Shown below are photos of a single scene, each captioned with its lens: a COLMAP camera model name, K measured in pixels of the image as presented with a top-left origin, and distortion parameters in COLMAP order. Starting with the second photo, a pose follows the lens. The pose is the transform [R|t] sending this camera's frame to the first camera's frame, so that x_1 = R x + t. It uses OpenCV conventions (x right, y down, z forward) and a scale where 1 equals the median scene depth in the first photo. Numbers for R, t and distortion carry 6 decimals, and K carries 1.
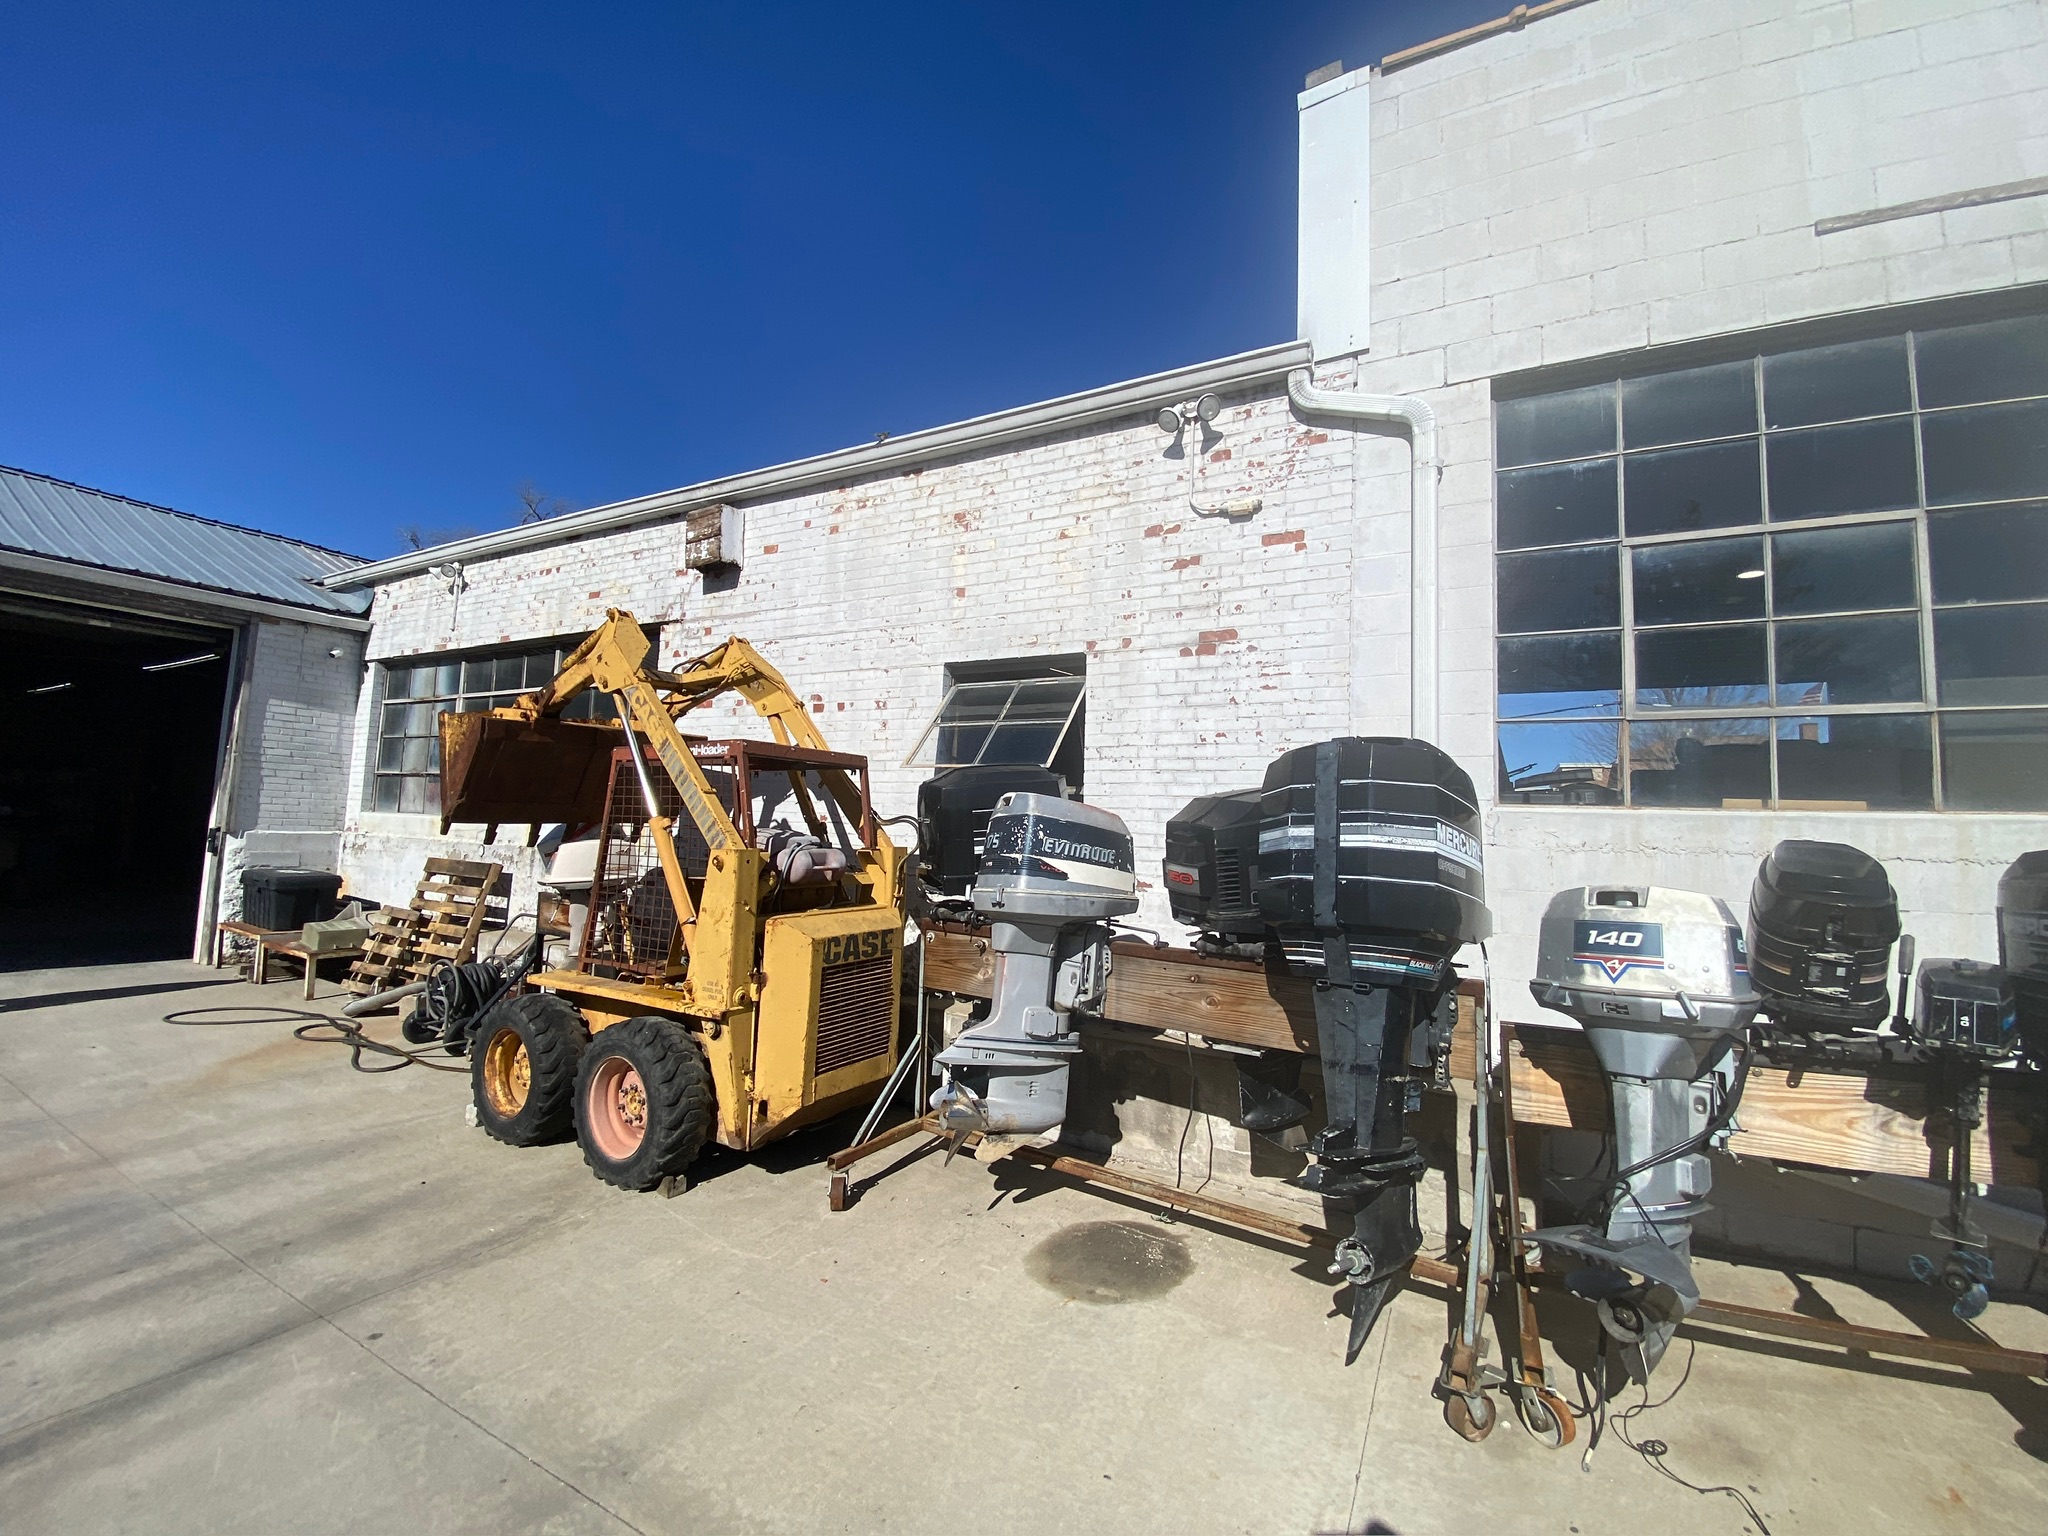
lens RADIAL K [[831.9, 0, 1019.6], [0, 831.9, 772.0], [0, 0, 1]] dist [0.007246, -0.012788]
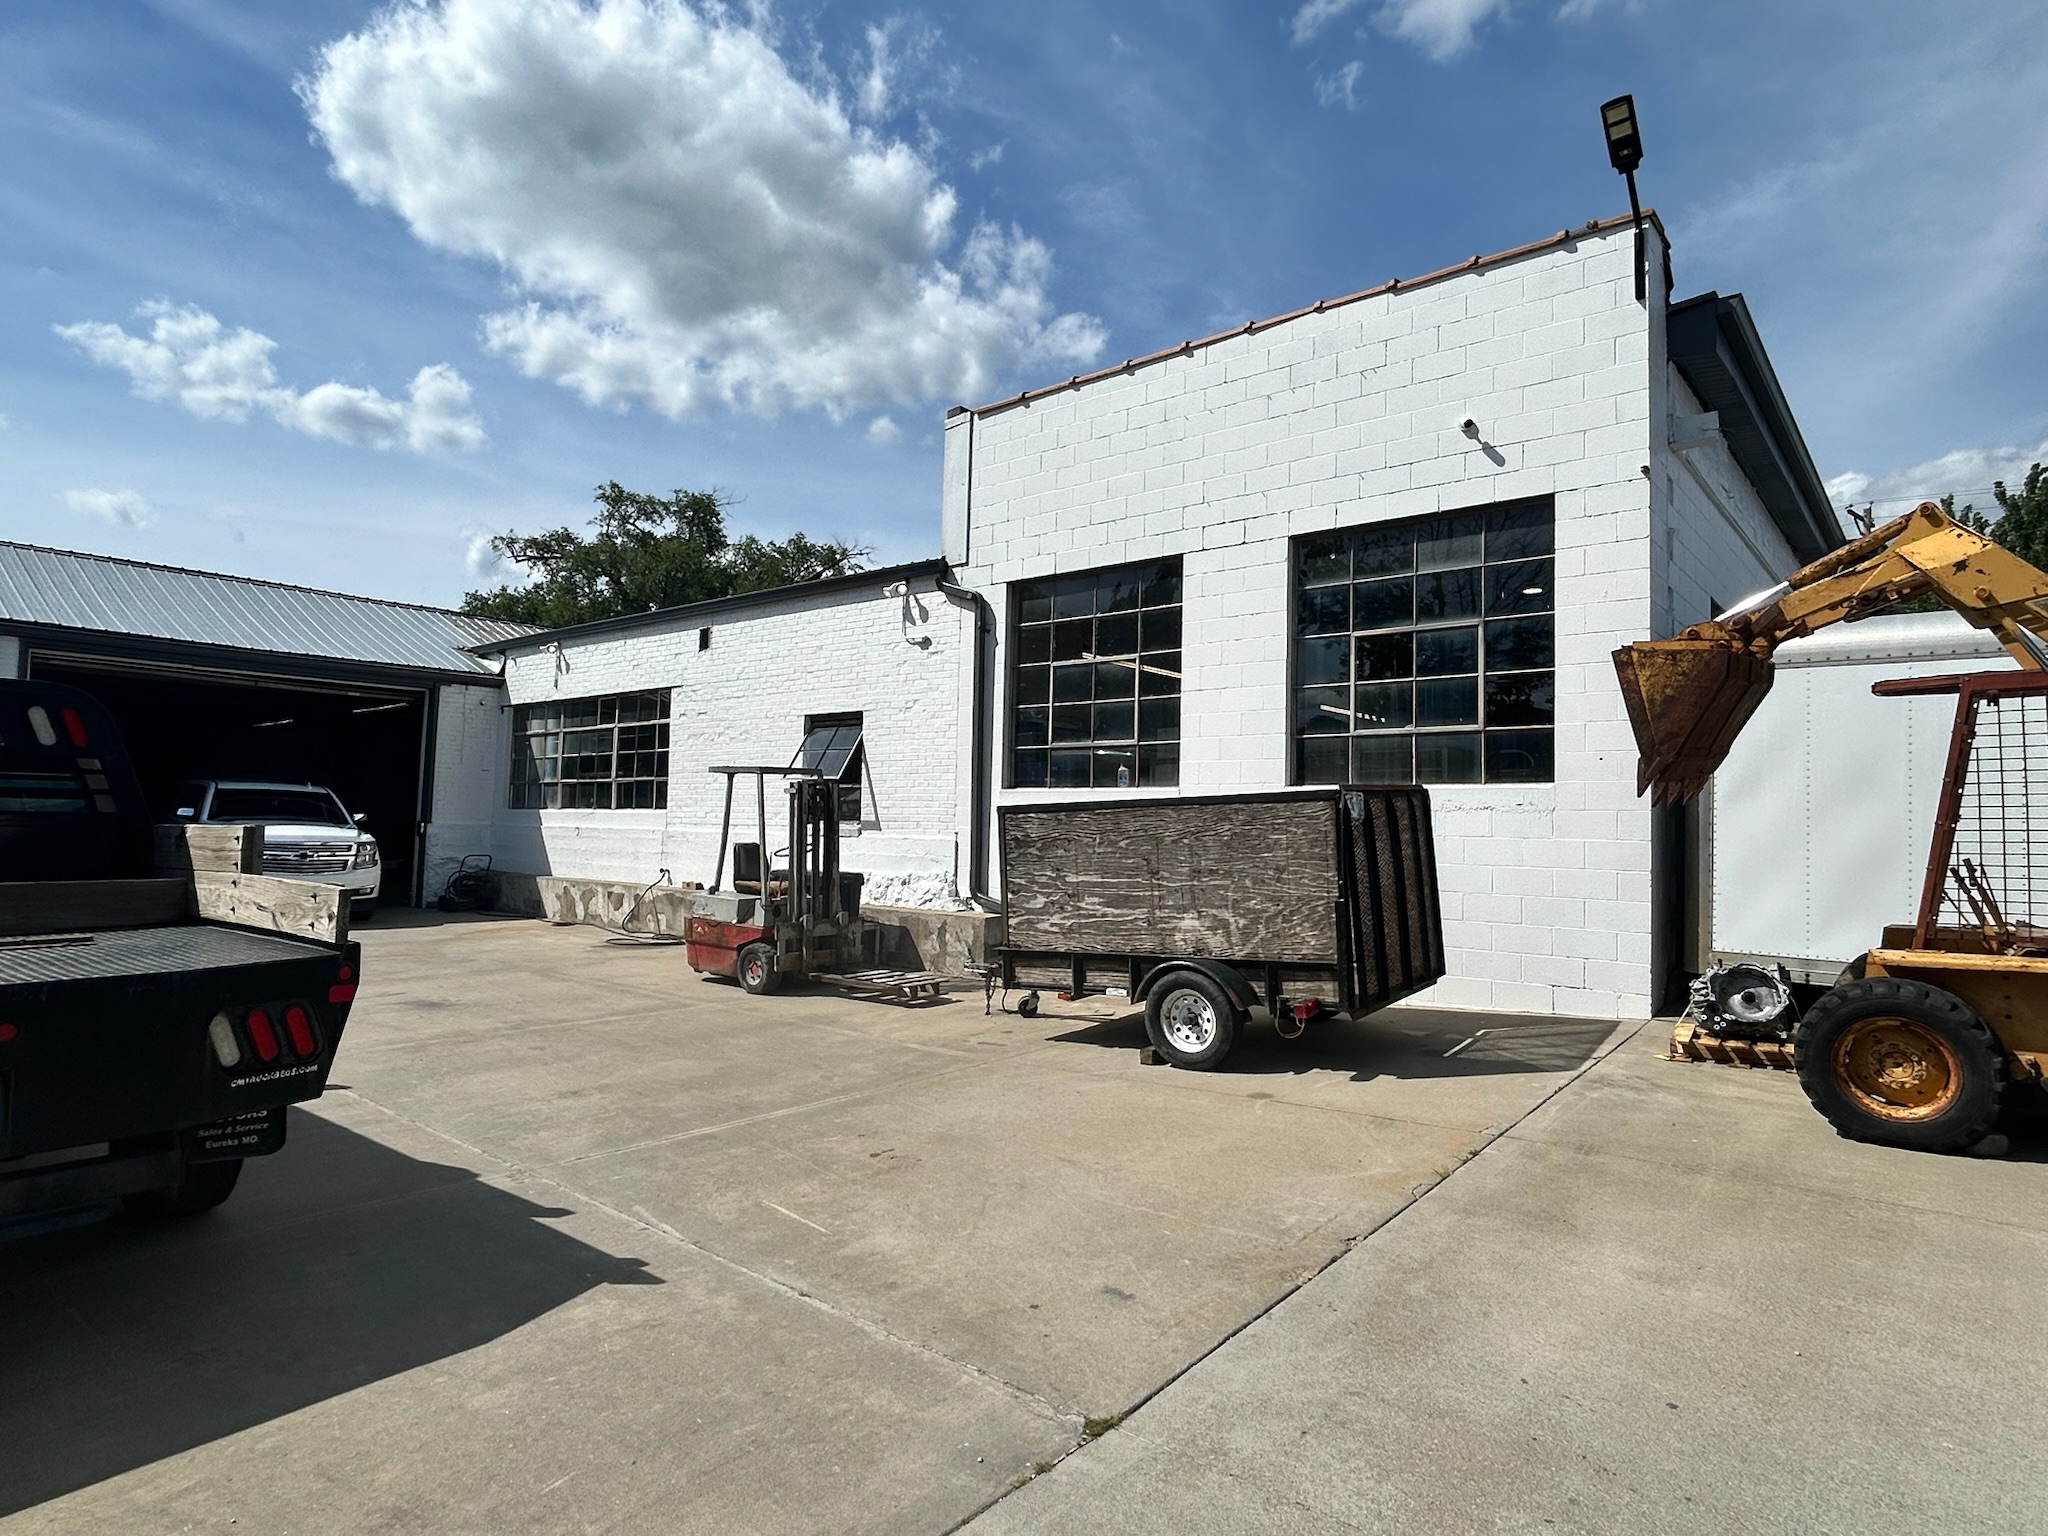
lens RADIAL K [[1141.3, 0, 1009.6], [0, 1141.3, 768.6], [0, 0, 1]] dist [-0.013384, 0.011524]
pose [[0.977647, -0.024380, -0.208833, 0.840087], [0.025828, 0.999658, 0.004209, -0.015709], [0.208659, -0.009508, 0.977942, -1.290875]]
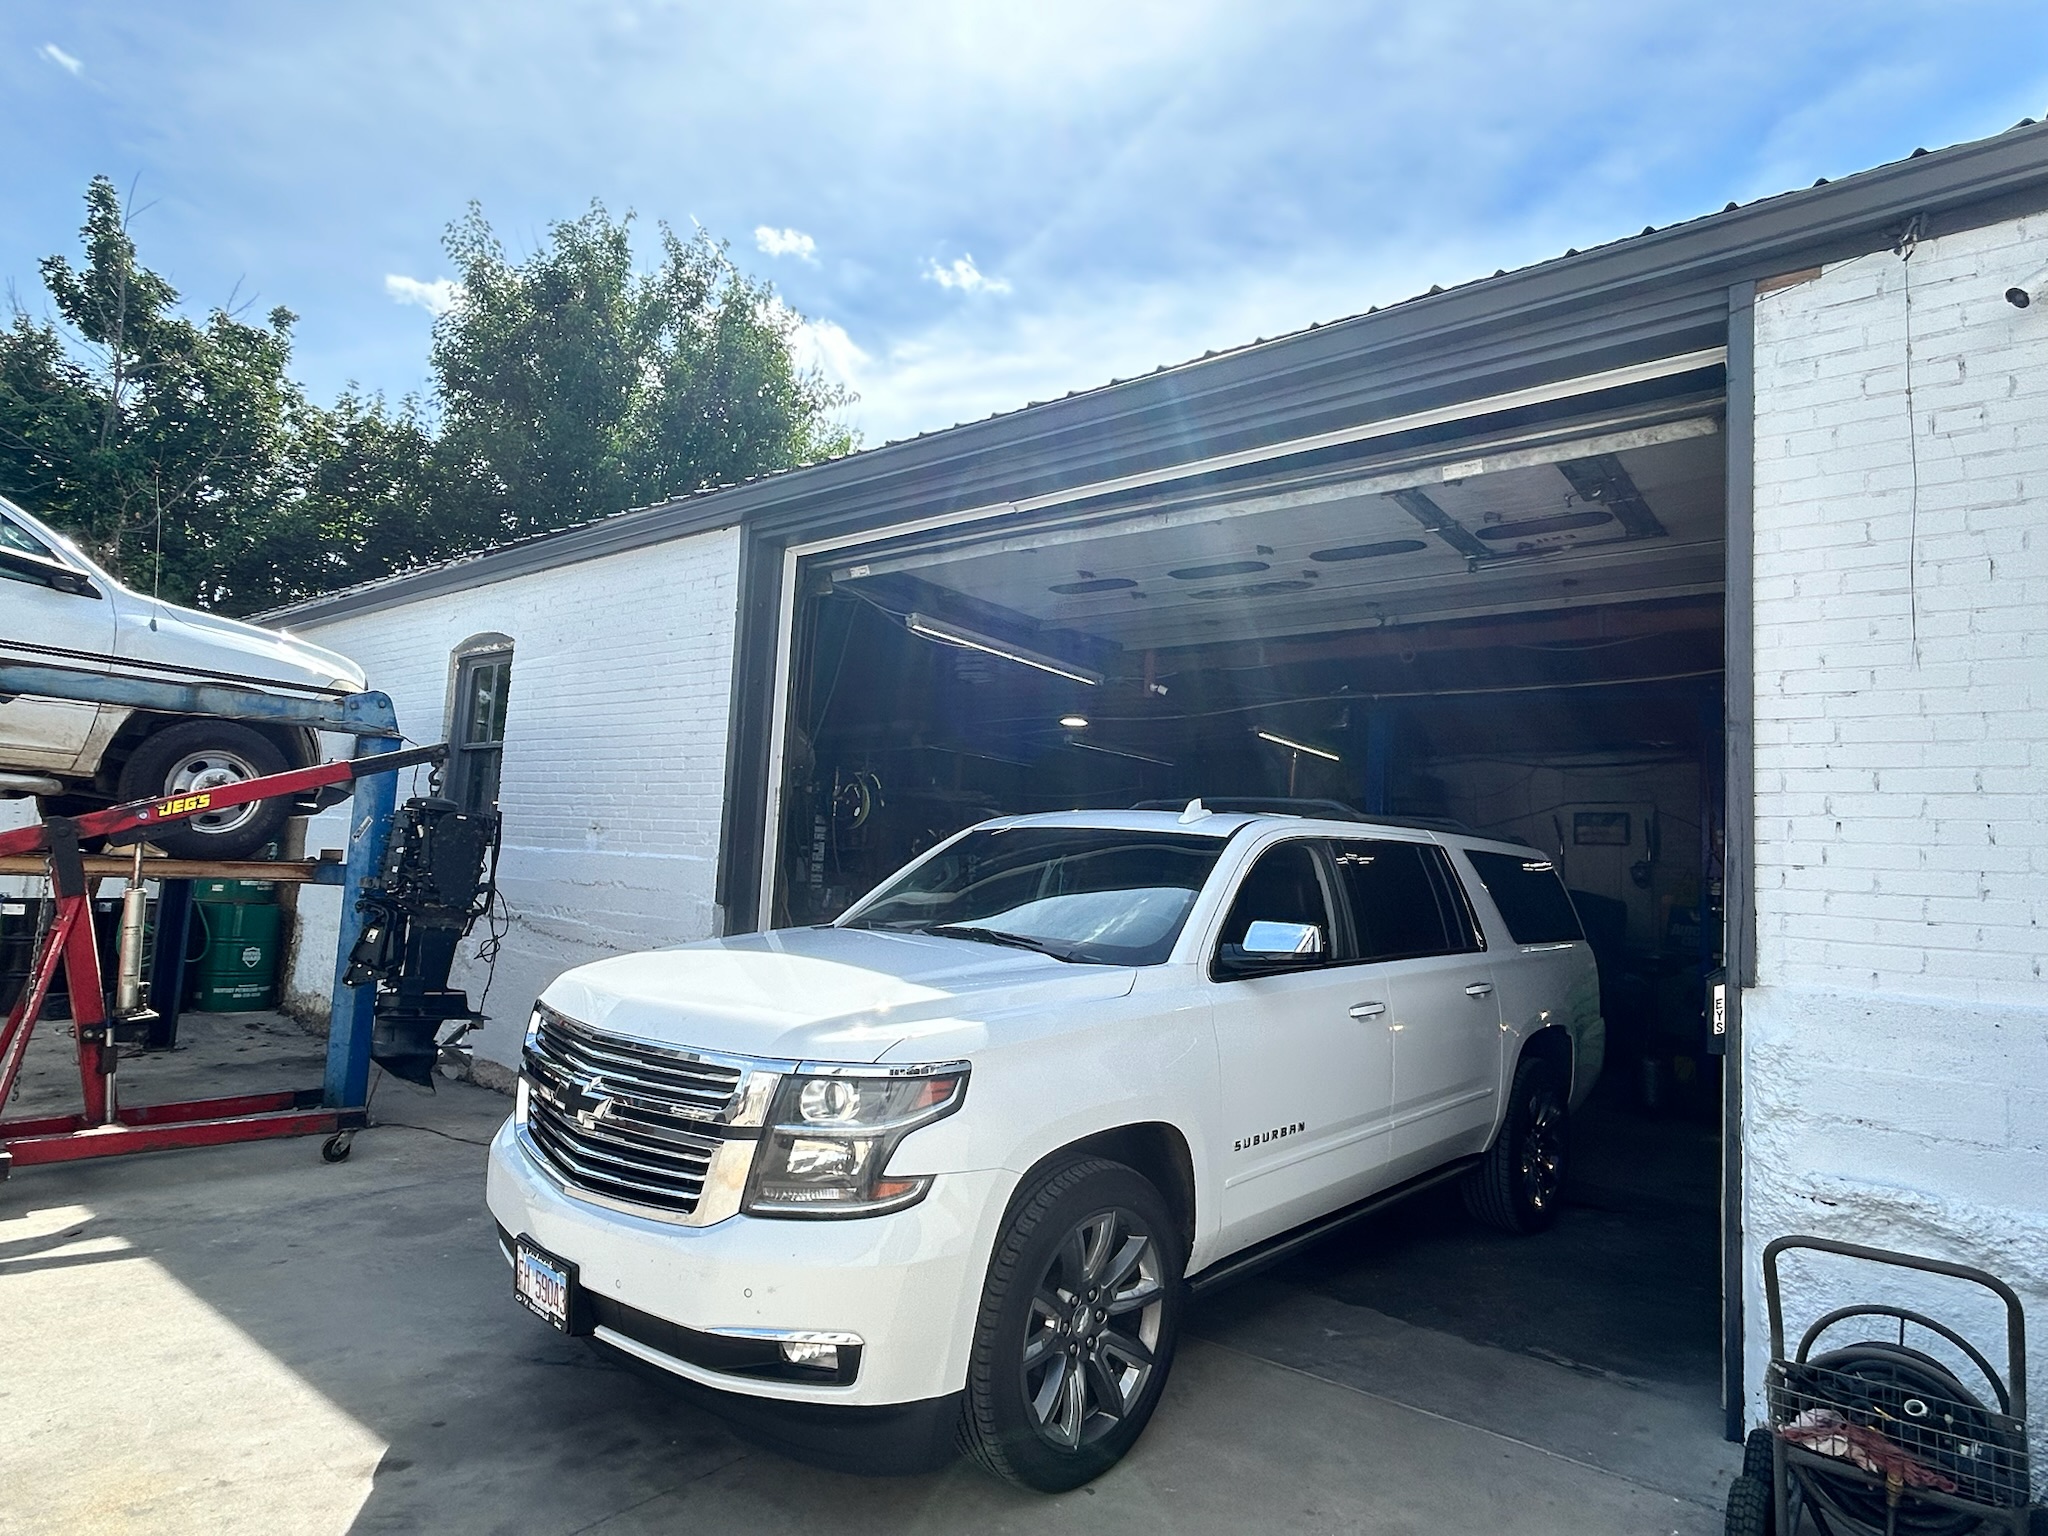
lens RADIAL K [[1141.3, 0, 1032.6], [0, 1141.3, 766.6], [0, 0, 1]] dist [-0.013384, 0.011524]
pose [[-0.137656, -0.141968, -0.980253, -0.755568], [0.007682, 0.989492, -0.144385, 0.076188], [0.990450, -0.027406, -0.135119, 1.202594]]
